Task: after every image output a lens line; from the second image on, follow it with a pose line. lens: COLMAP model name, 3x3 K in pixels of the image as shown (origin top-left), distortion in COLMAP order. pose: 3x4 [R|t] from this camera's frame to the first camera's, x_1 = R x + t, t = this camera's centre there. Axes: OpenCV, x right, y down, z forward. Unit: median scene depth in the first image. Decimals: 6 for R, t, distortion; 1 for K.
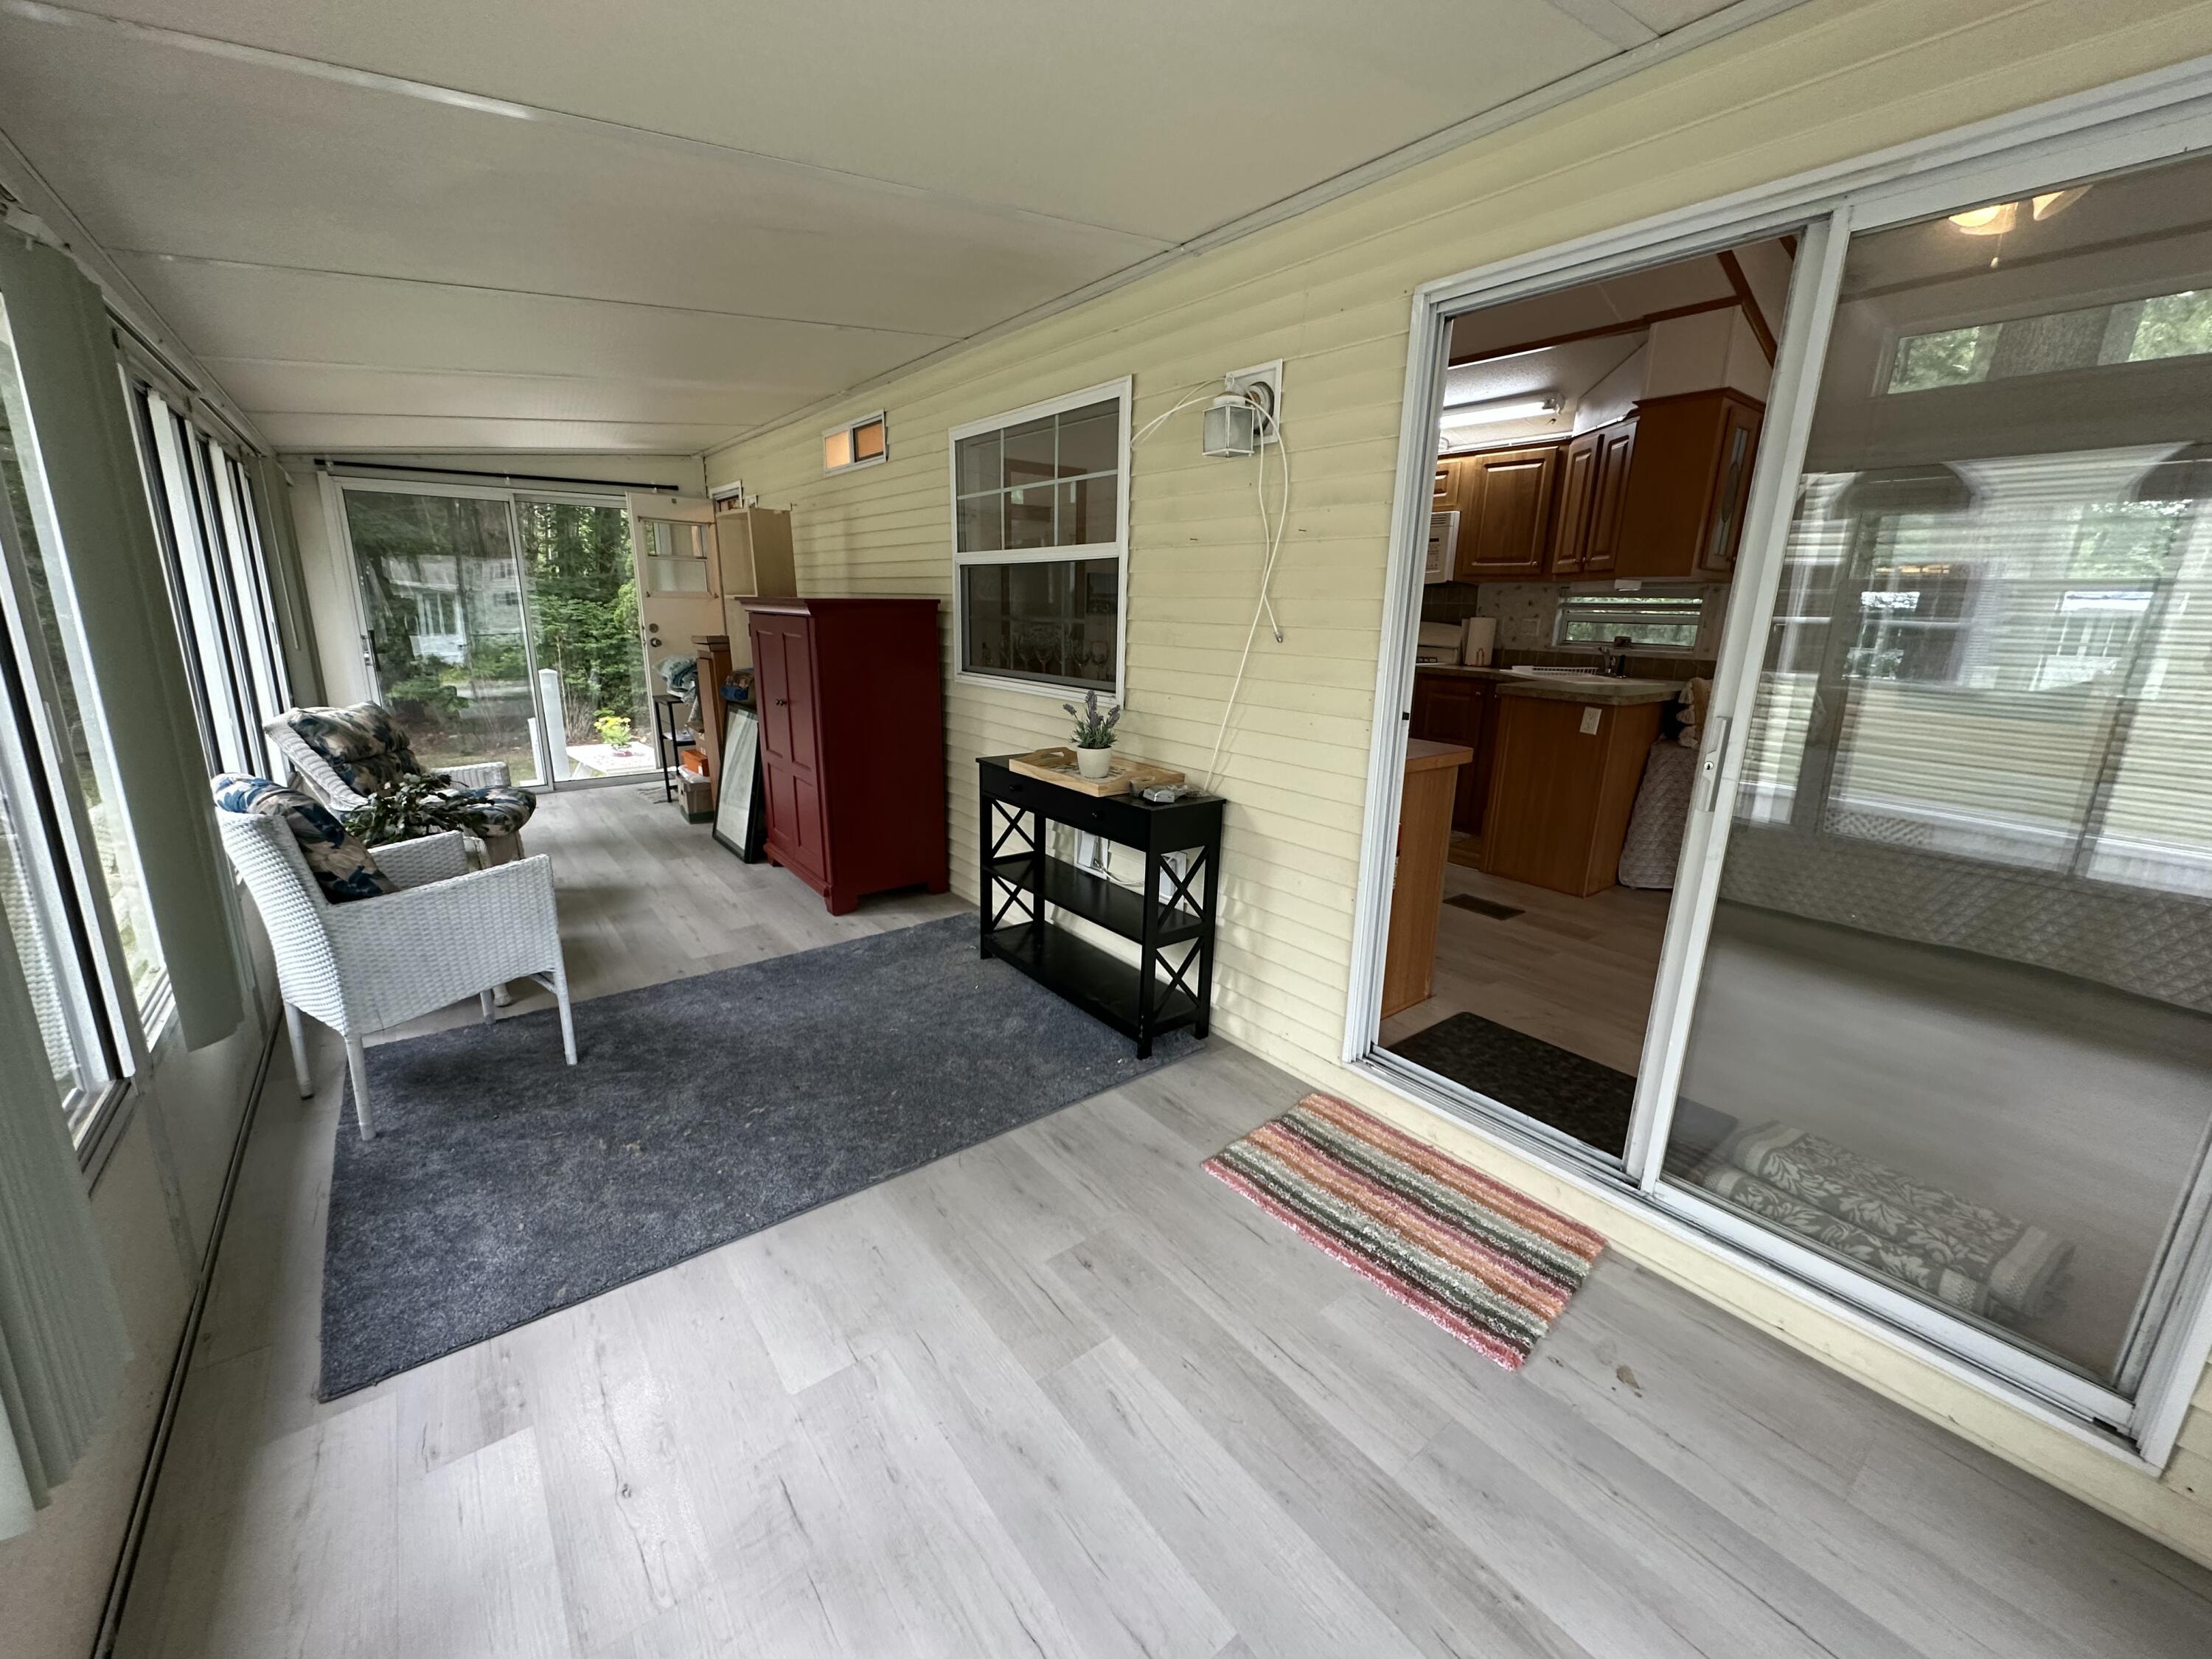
lens RADIAL K [[880.6, 0, 1109.8], [0, 880.6, 825.0], [0, 0, 1]] dist [-0.002908, 0.000893]
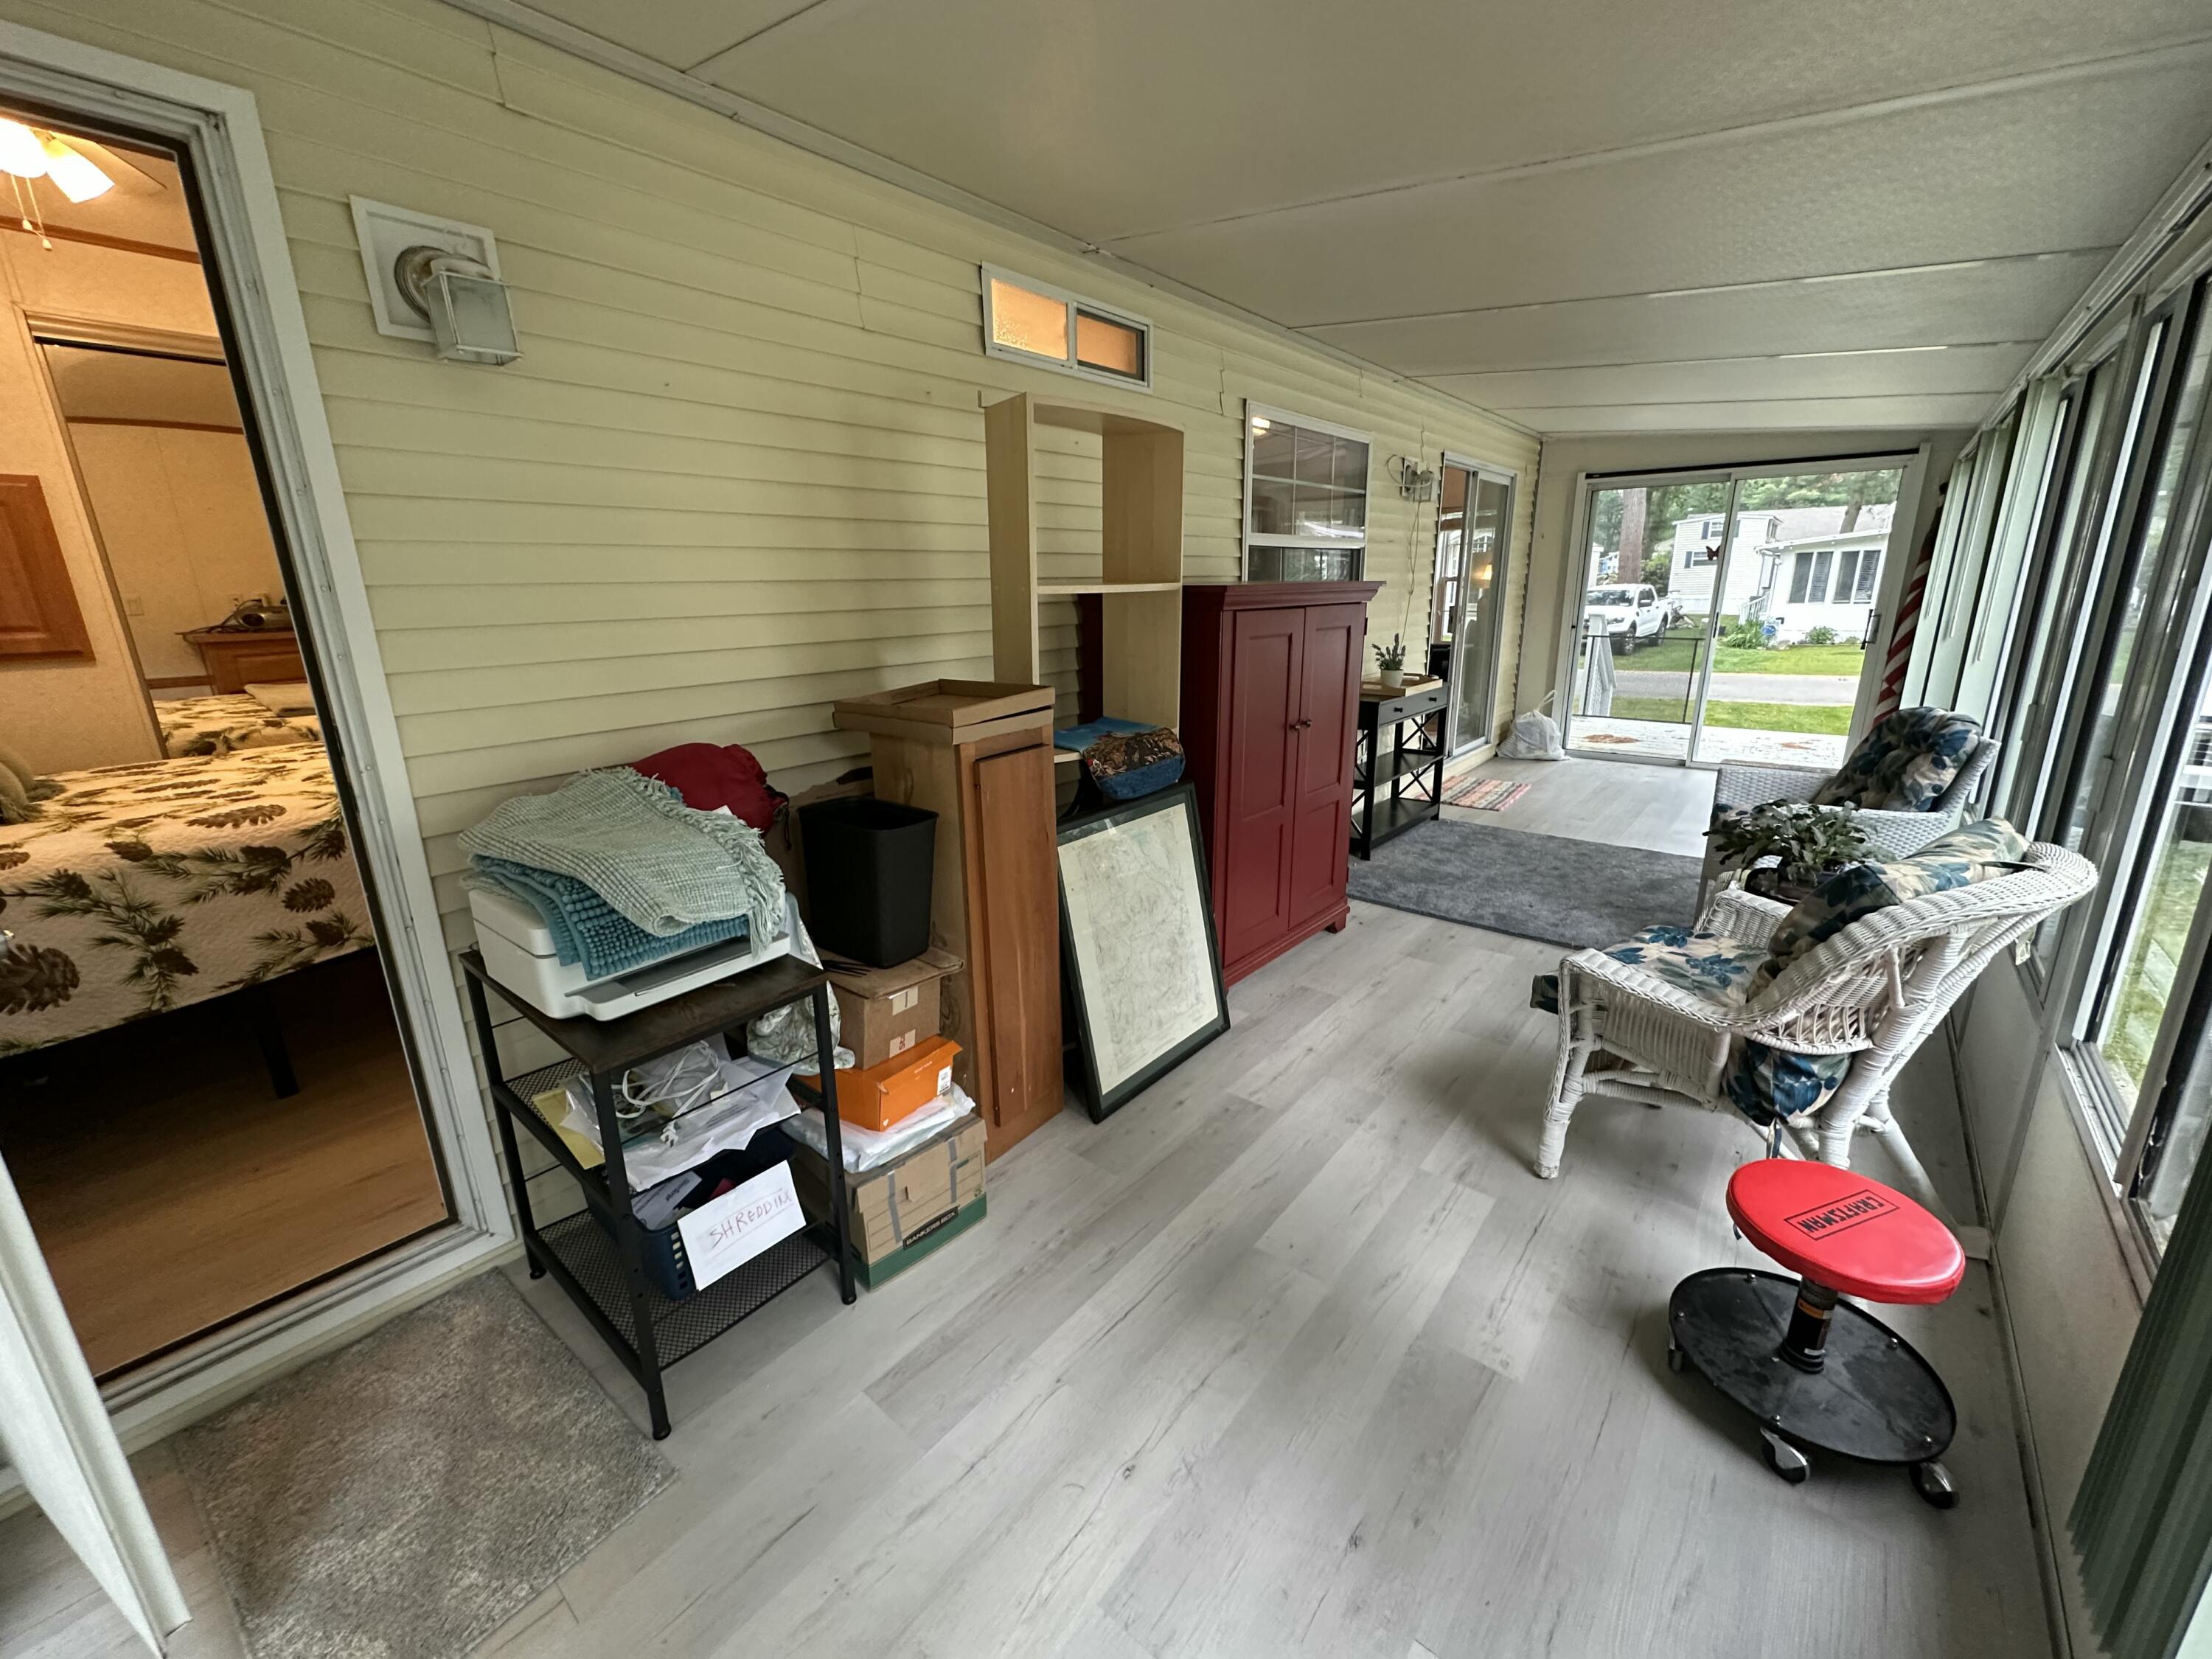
lens RADIAL K [[880.6, 0, 1105.5], [0, 880.6, 824.4], [0, 0, 1]] dist [-0.002908, 0.000893]
pose [[-0.213693, -0.275740, 0.937178, -1.047171], [0.255525, 0.910162, 0.326055, -0.345738], [-0.942890, 0.309148, -0.124037, 1.258895]]
